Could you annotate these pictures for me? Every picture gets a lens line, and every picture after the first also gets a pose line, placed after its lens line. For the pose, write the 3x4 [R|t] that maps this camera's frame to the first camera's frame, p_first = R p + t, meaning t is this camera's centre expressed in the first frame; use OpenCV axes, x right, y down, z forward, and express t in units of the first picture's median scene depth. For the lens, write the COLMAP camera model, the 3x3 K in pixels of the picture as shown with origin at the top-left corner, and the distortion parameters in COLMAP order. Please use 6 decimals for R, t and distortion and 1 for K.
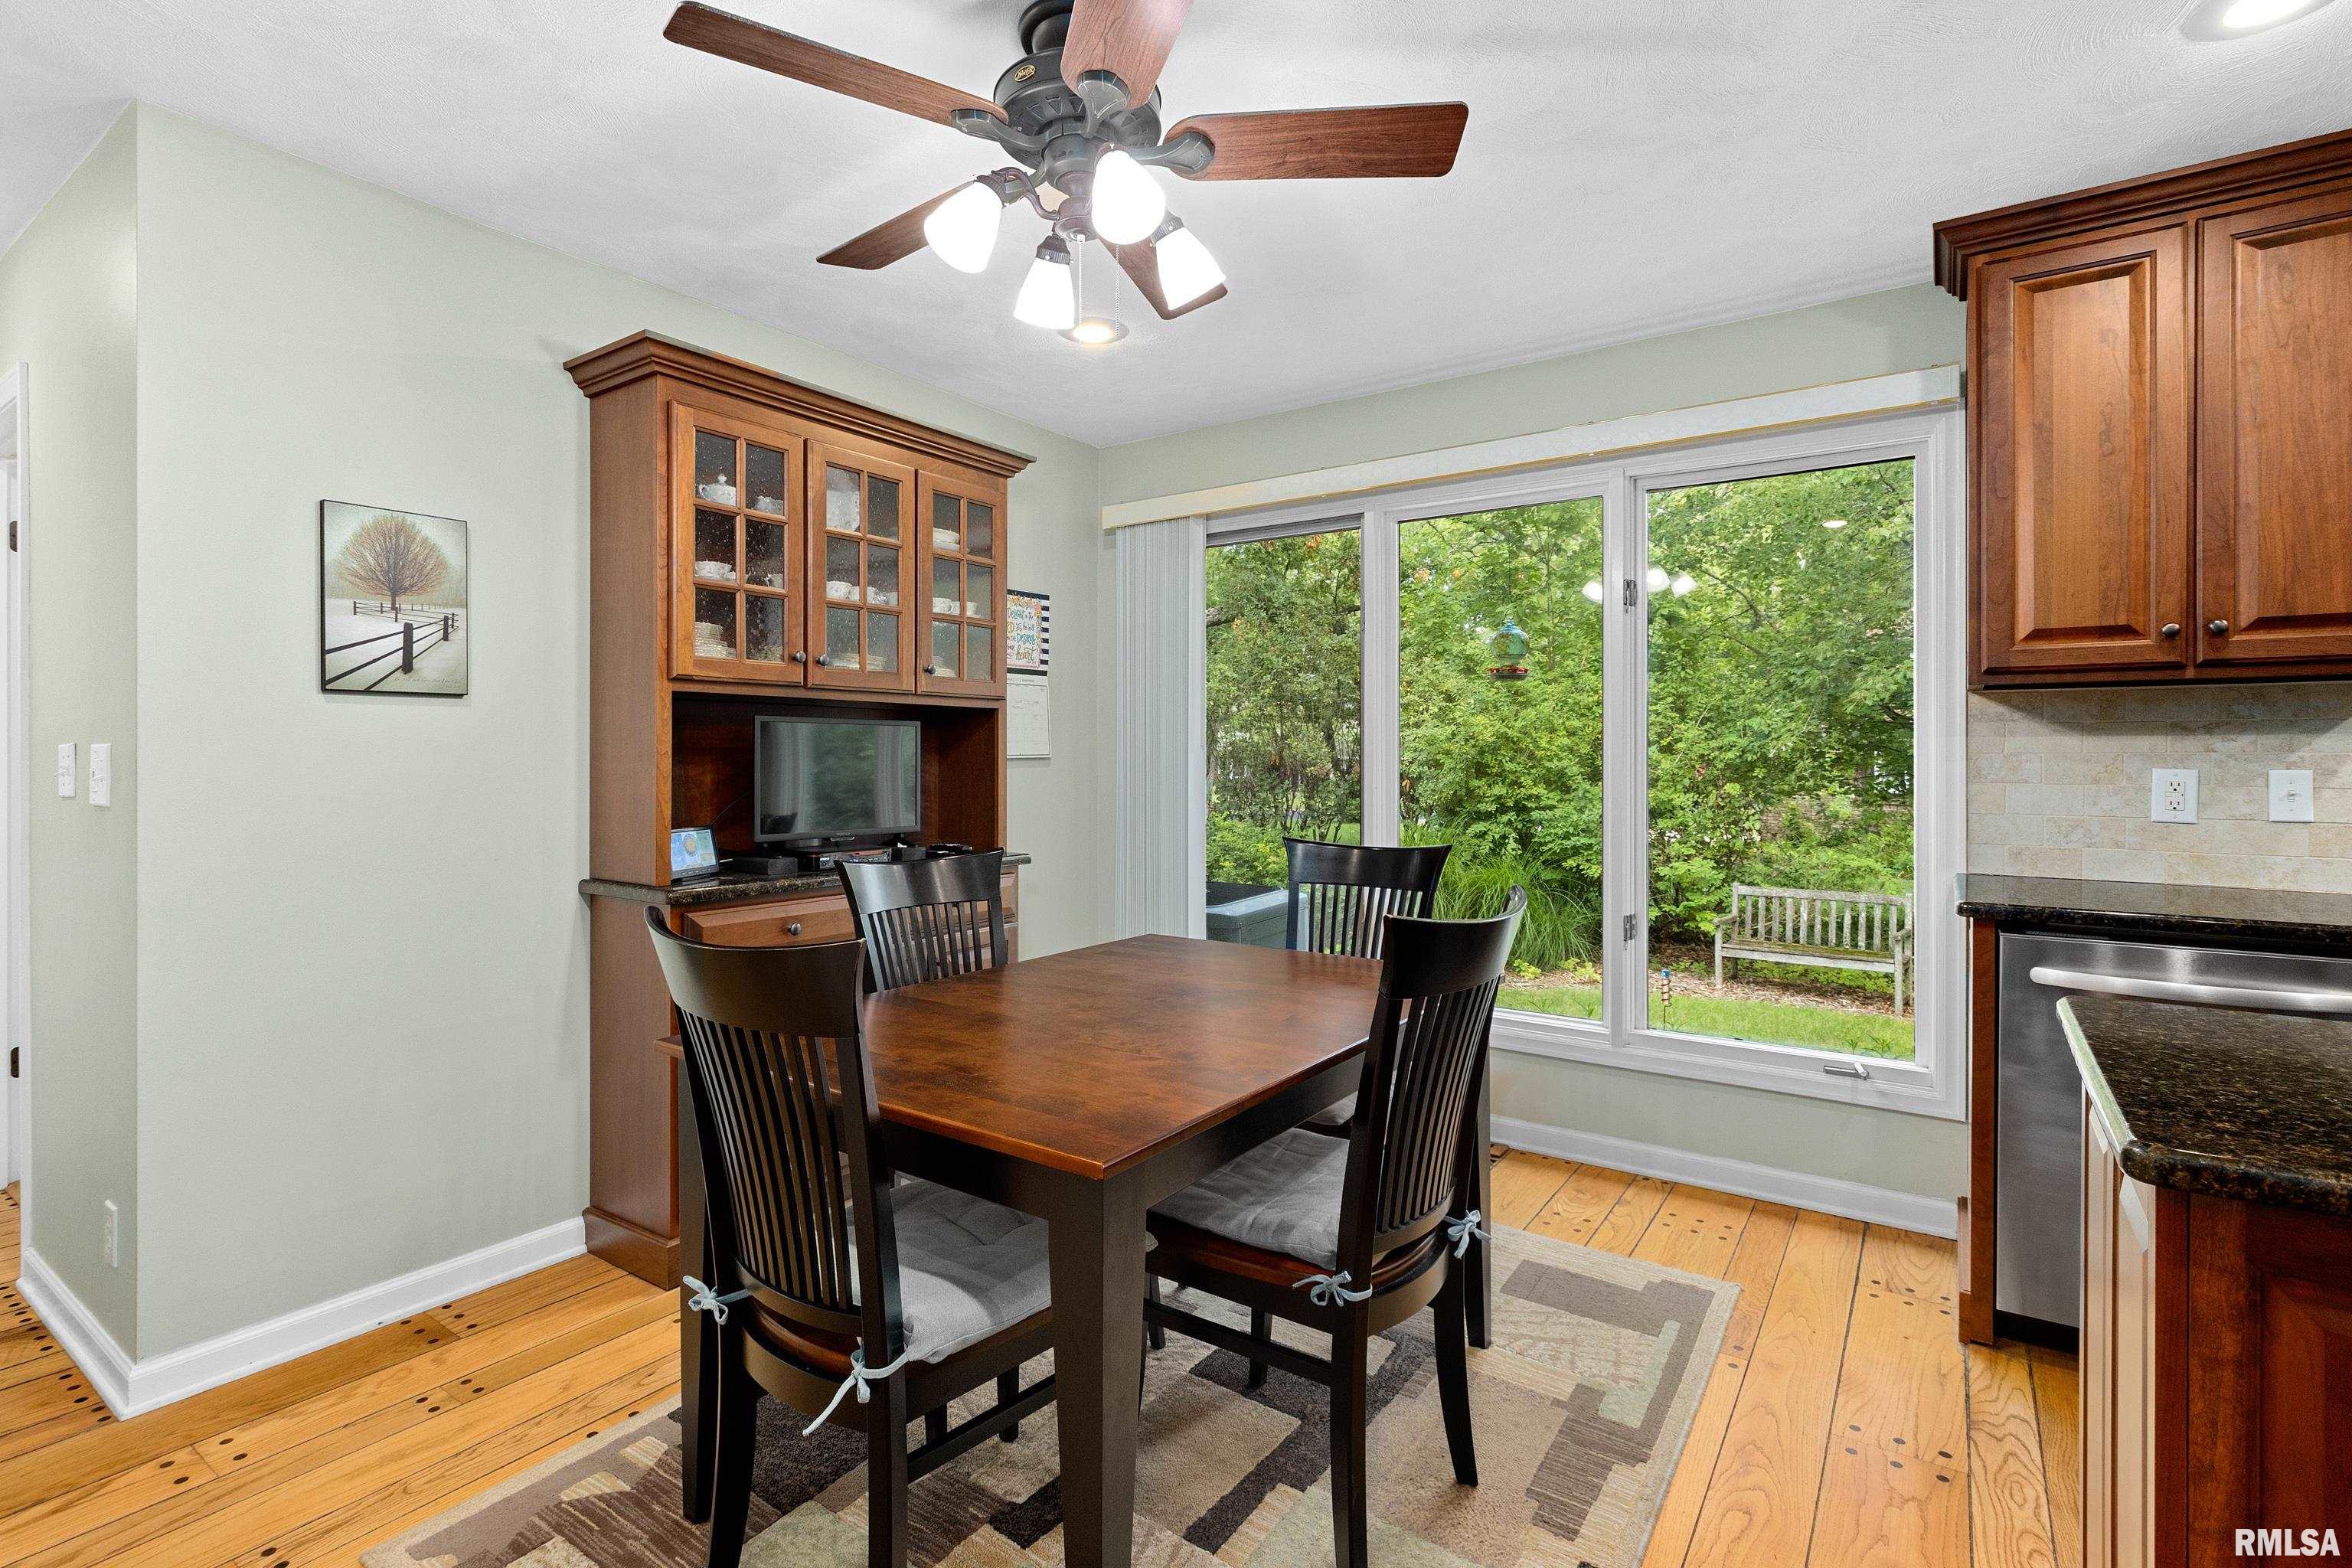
lens RADIAL K [[1102.0, 0, 1165.7], [0, 1102.0, 763.1], [0, 0, 1]] dist [-0.007355, 0.001608]
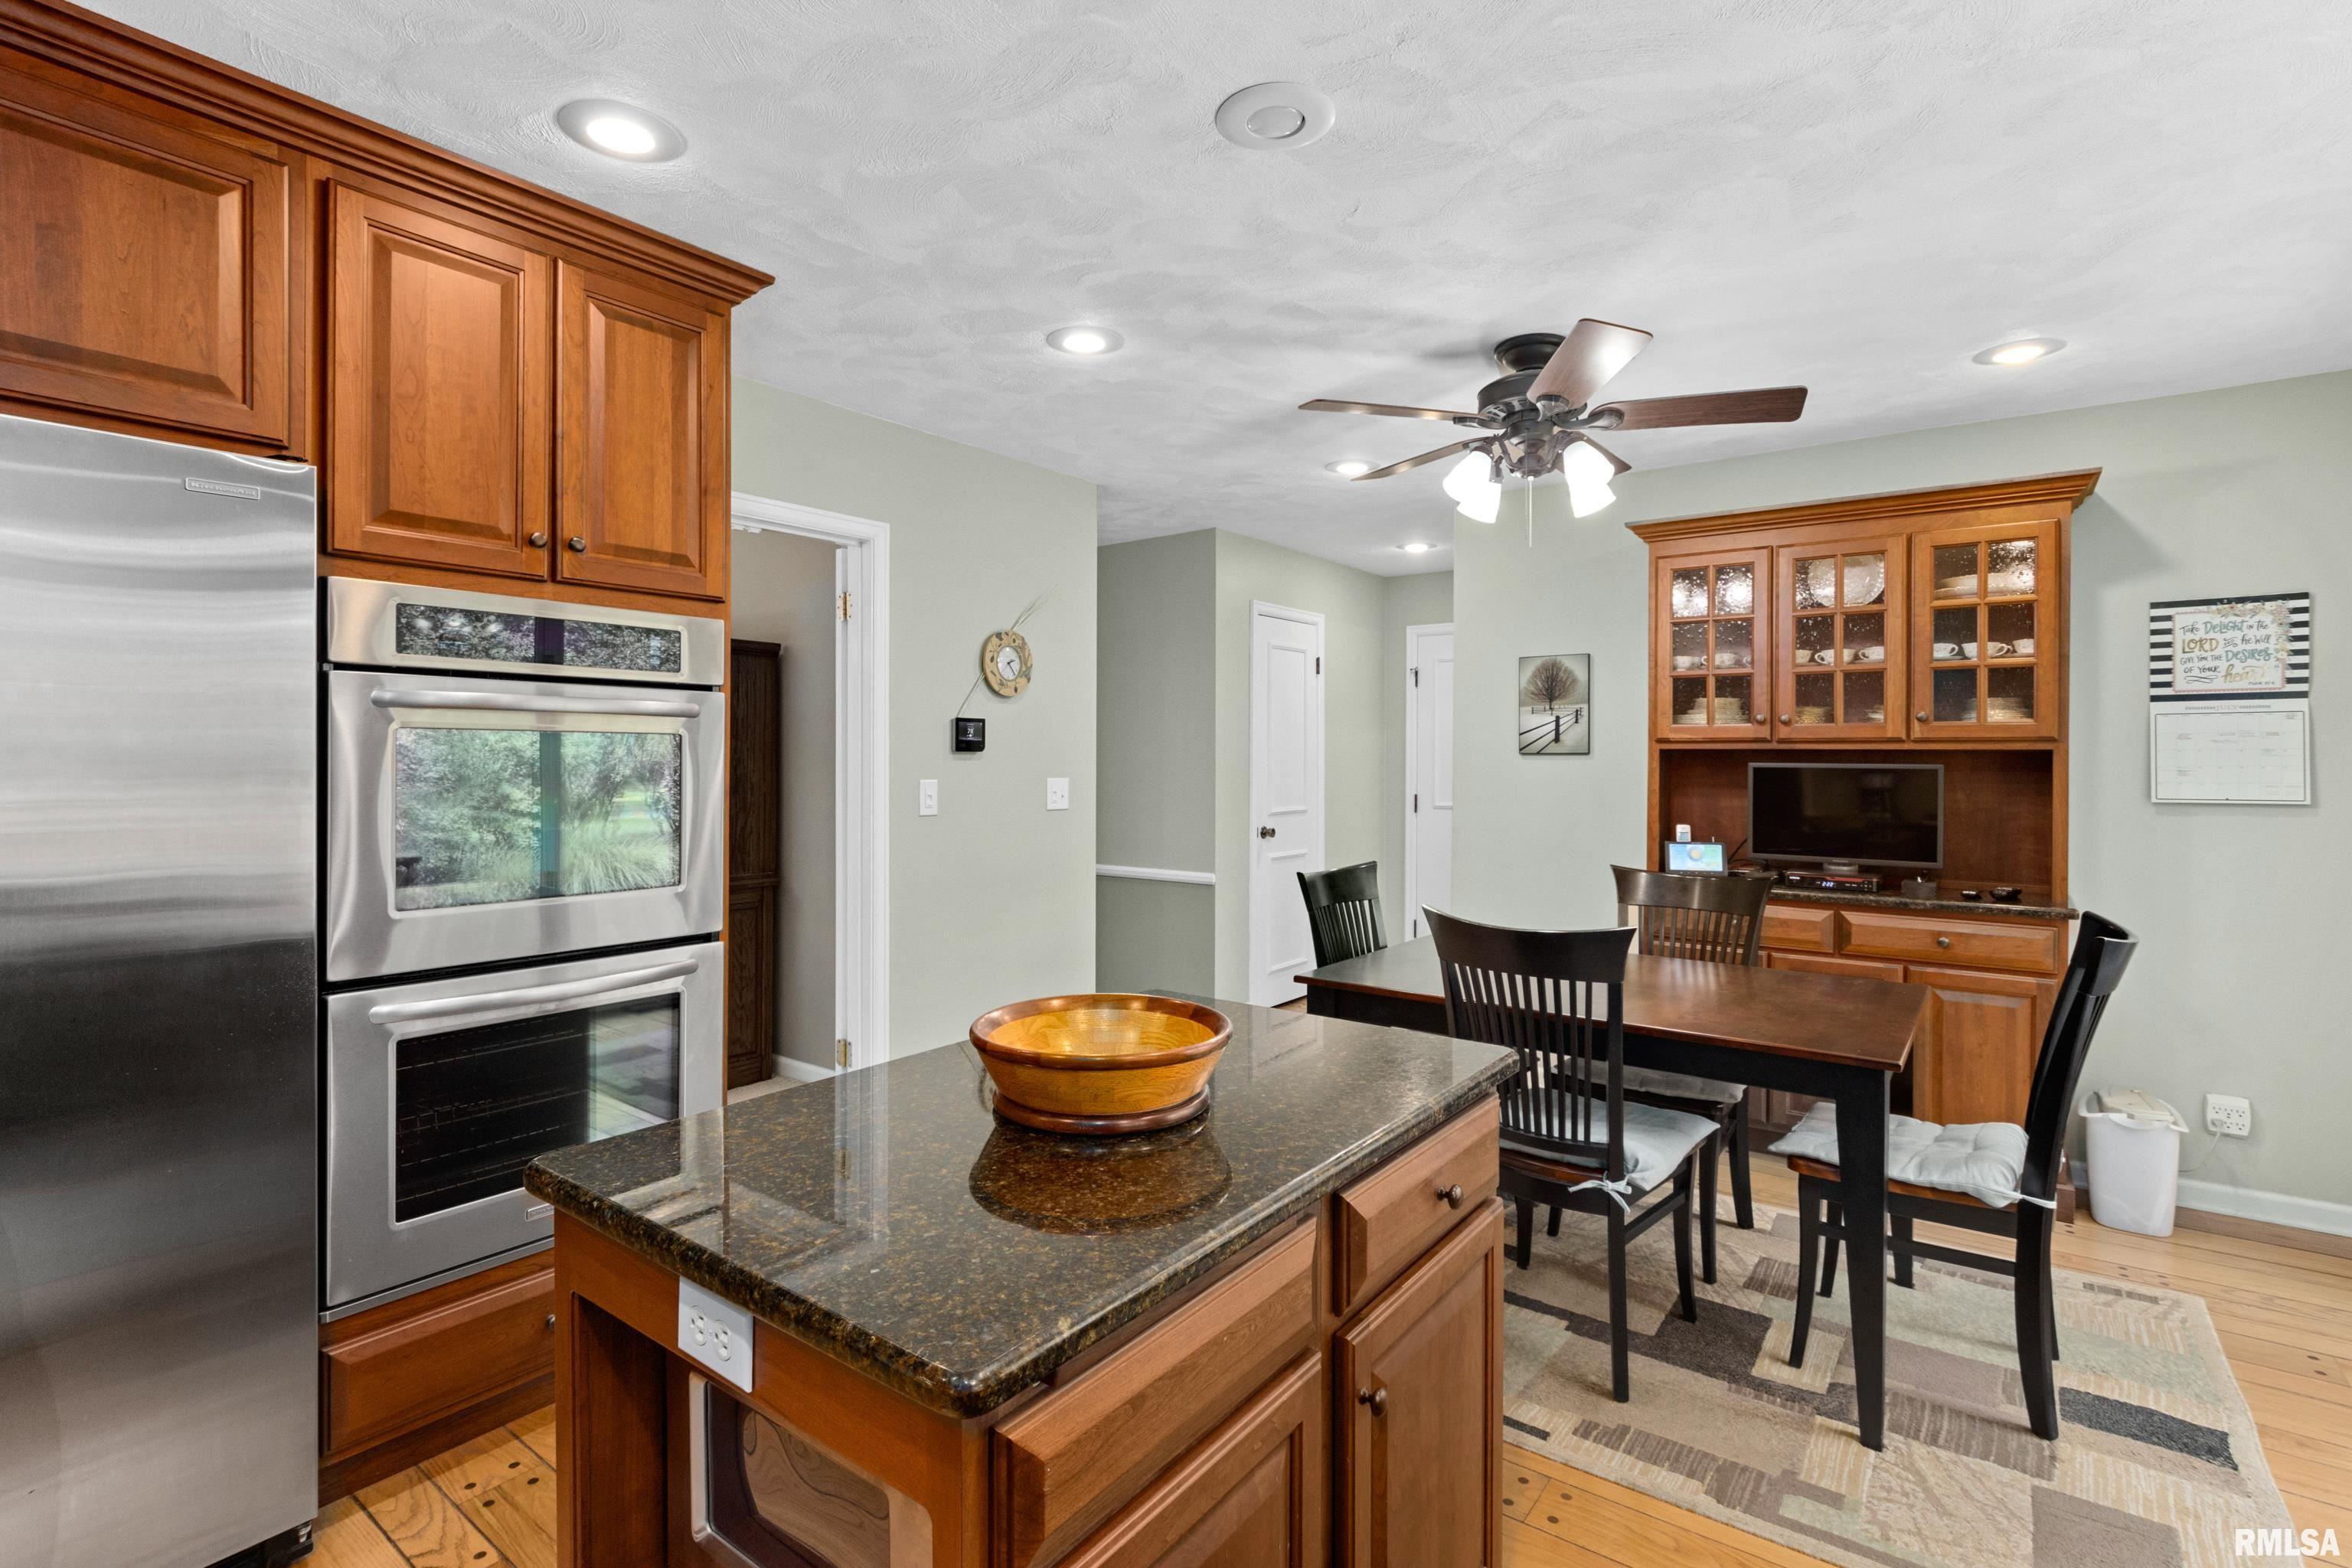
lens RADIAL K [[1102.0, 0, 1148.0], [0, 1102.0, 757.5], [0, 0, 1]] dist [-0.007355, 0.001608]
pose [[-0.037263, 0.001727, -0.999304, 1.083245], [-0.008612, 0.999961, 0.002049, -0.050954], [0.999268, 0.008683, -0.037247, 0.354431]]
